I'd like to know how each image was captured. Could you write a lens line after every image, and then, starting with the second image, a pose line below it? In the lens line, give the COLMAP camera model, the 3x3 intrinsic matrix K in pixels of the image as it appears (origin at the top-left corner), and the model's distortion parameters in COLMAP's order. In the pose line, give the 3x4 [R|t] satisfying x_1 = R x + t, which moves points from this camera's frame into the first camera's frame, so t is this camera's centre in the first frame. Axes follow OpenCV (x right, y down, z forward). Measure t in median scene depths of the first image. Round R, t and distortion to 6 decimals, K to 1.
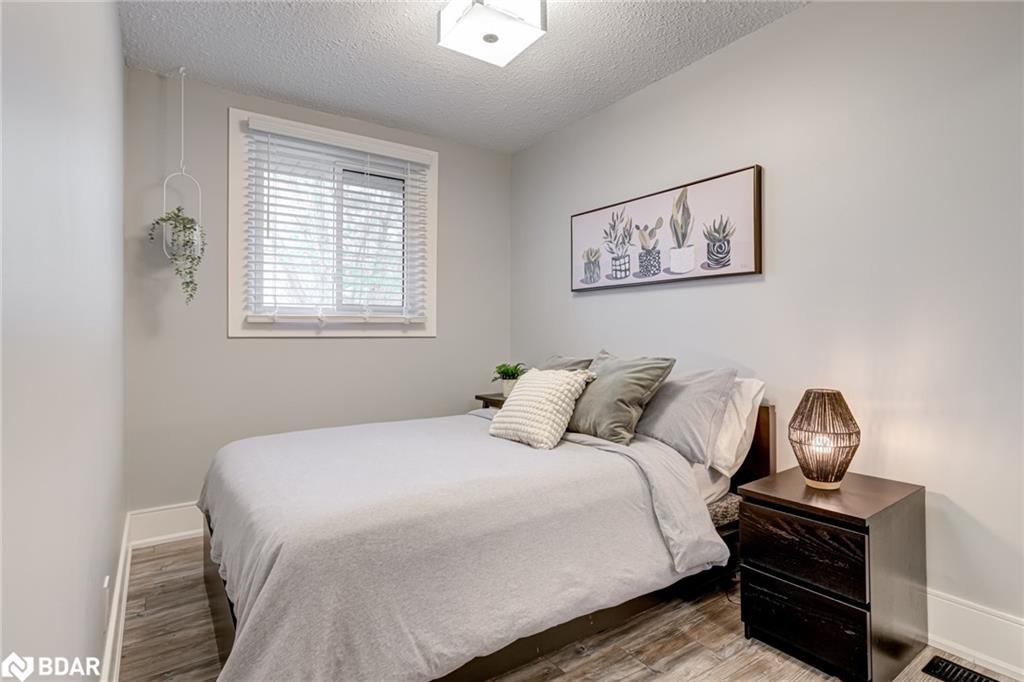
lens RADIAL K [[520.0, 0, 510.9], [0, 520.0, 340.6], [0, 0, 1]] dist [0.050277, 0.004276]
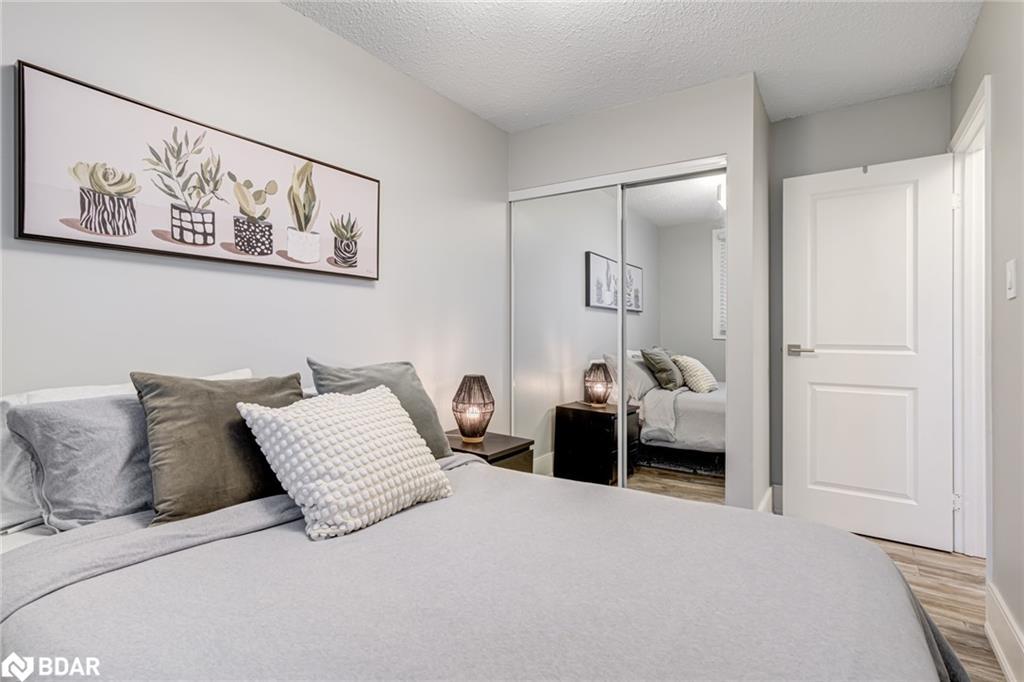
lens RADIAL K [[520.0, 0, 510.7], [0, 520.0, 333.1], [0, 0, 1]] dist [0.050277, 0.004276]
pose [[-0.331150, -0.010925, 0.943515, -0.549650], [-0.008226, 0.999928, 0.008691, -0.025793], [-0.943542, -0.004884, -0.331216, 0.935291]]
